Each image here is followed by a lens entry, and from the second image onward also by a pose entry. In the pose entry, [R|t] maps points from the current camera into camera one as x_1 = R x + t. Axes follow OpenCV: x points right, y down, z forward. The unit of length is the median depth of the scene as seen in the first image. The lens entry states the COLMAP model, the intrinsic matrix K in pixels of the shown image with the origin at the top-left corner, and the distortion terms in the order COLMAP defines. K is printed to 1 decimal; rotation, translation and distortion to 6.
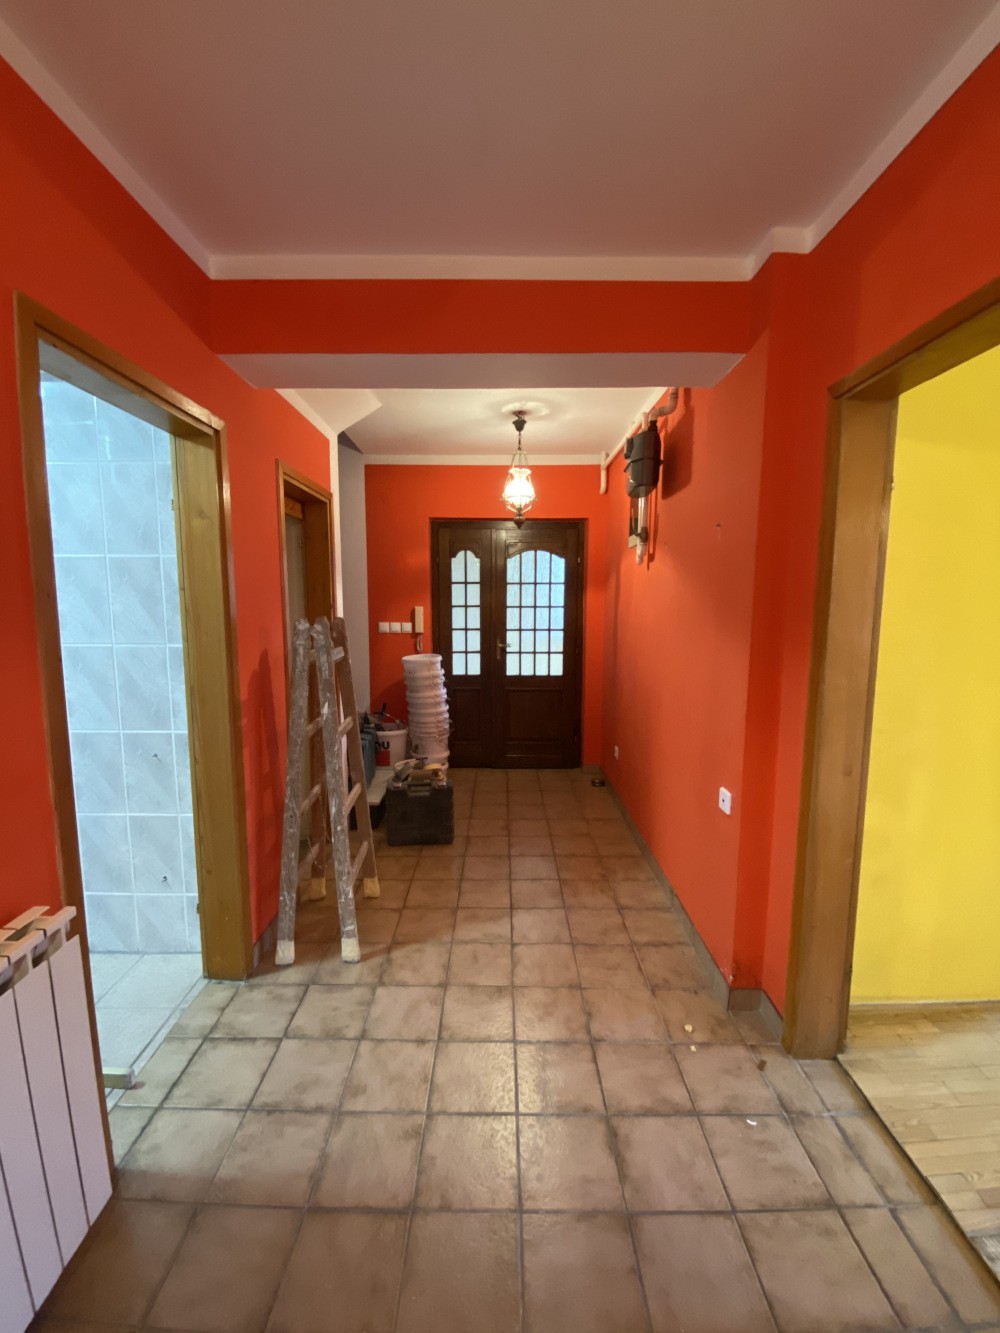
lens RADIAL K [[548.0, 0, 500.0], [0, 548.0, 666.5], [0, 0, 1]] dist [0.014730, -0.015428]
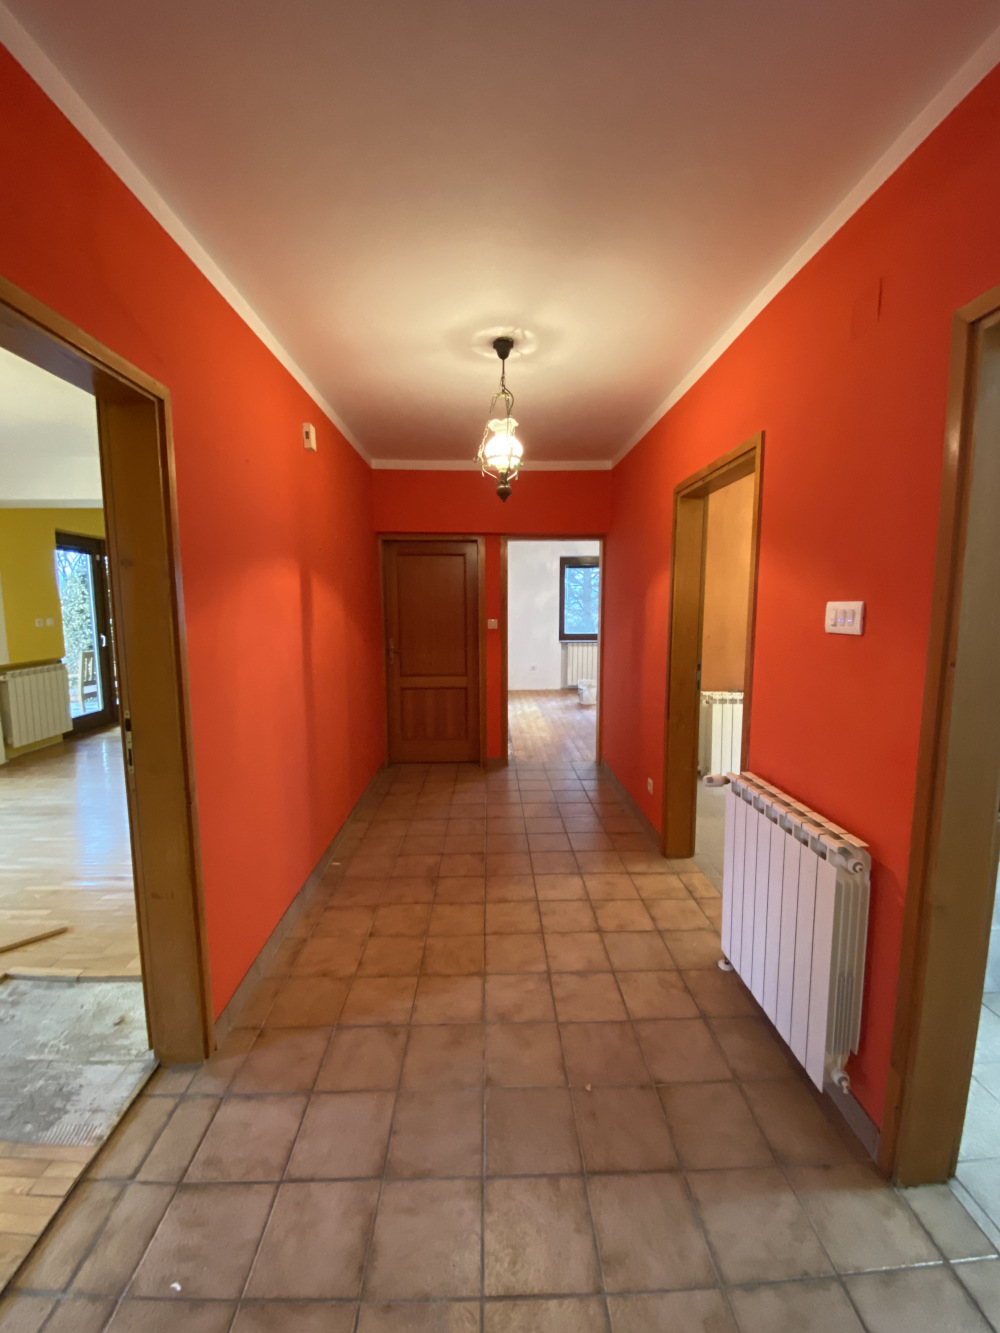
lens RADIAL K [[548.0, 0, 500.0], [0, 548.0, 666.5], [0, 0, 1]] dist [0.014730, -0.015428]
pose [[-0.999553, 0.003918, -0.029637, 0.027992], [-0.003107, 0.972393, 0.233330, -0.199304], [0.029733, 0.233318, -0.971946, 1.643428]]
